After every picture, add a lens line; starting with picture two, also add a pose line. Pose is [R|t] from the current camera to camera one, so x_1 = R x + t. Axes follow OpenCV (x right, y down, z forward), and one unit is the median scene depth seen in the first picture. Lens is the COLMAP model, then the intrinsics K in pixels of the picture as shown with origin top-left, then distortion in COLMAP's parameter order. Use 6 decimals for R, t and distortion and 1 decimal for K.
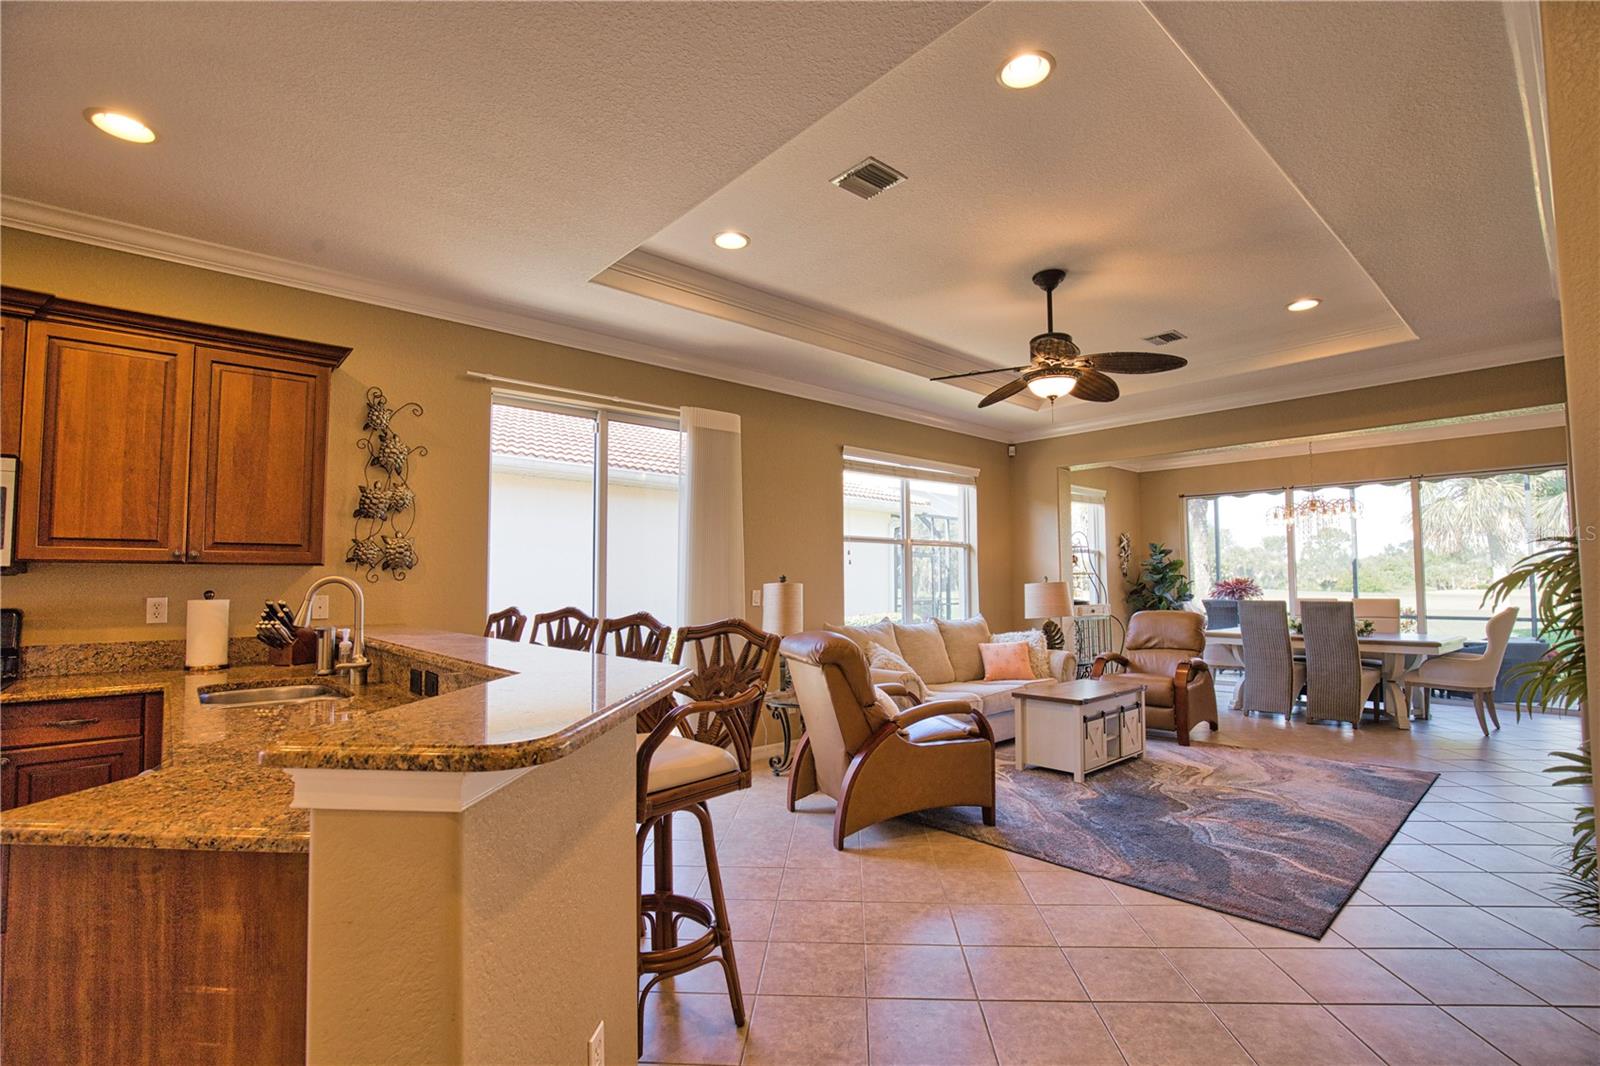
lens RADIAL K [[731.3, 0, 808.8], [0, 731.3, 541.1], [0, 0, 1]] dist [-0.035032, 0.006494]
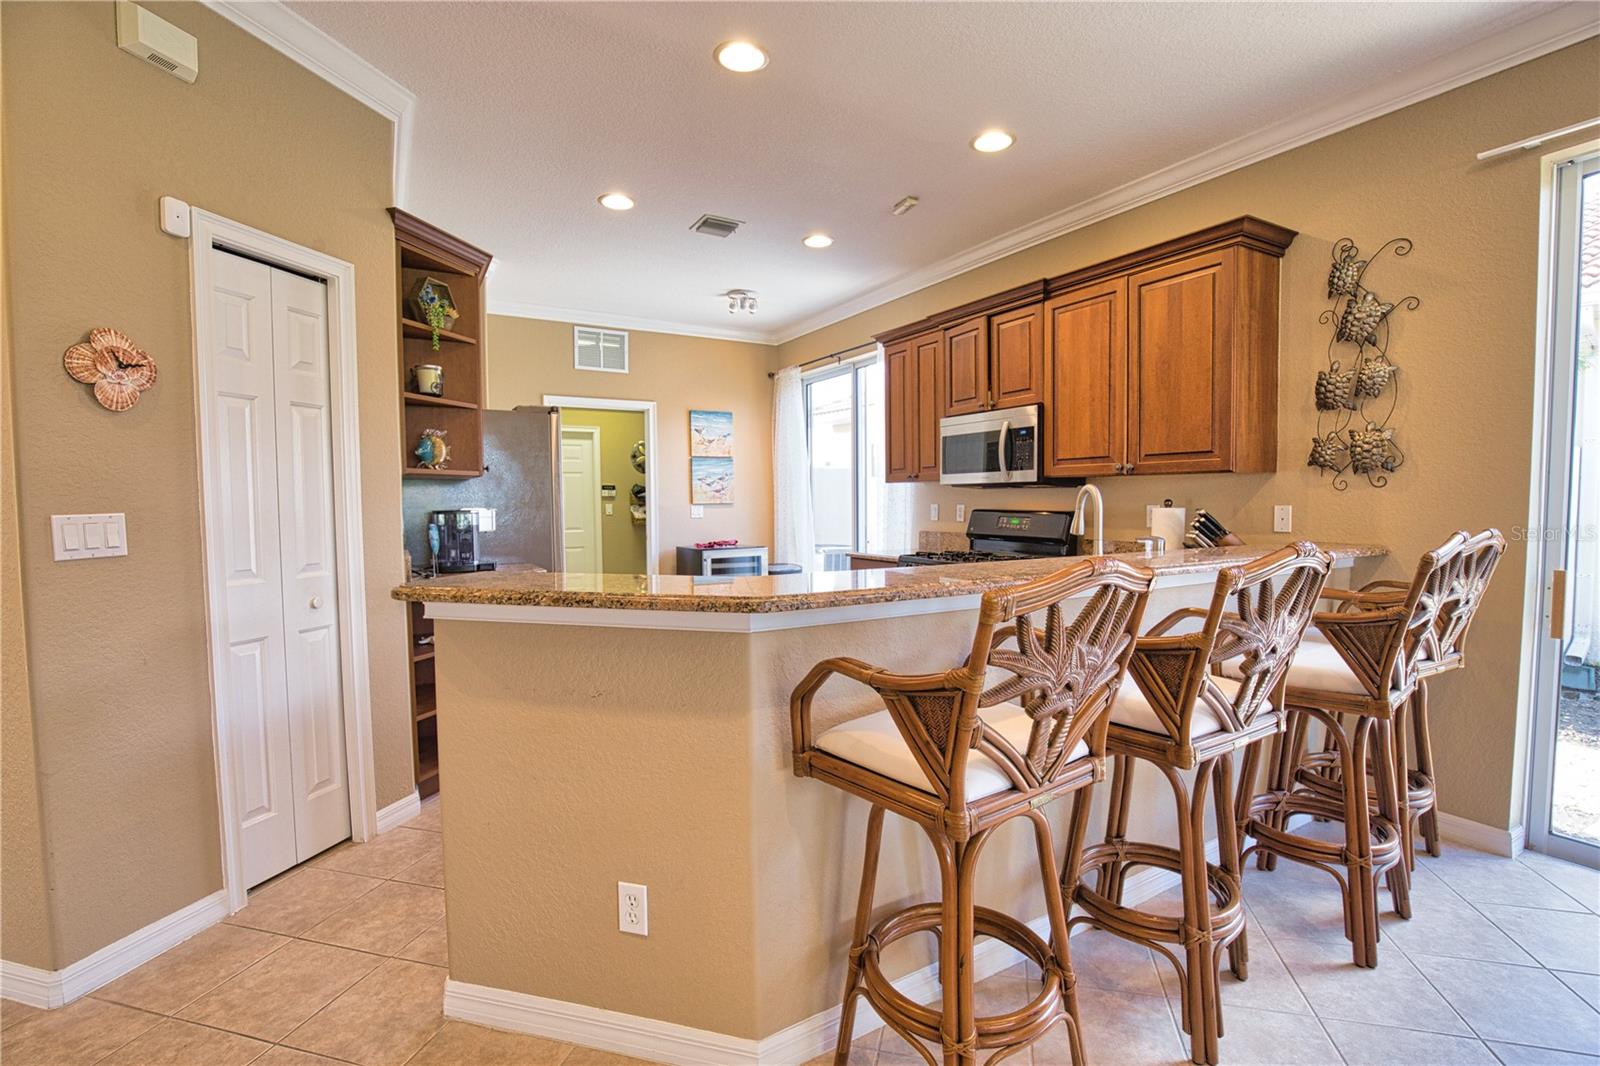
lens RADIAL K [[733.7, 0, 812.0], [0, 733.7, 536.2], [0, 0, 1]] dist [-0.032829, 0.006185]
pose [[-0.188274, 0.055914, -0.980524, 0.219888], [0.062334, 0.997045, 0.044887, 0.027502], [0.980136, -0.052669, -0.191203, 0.445038]]
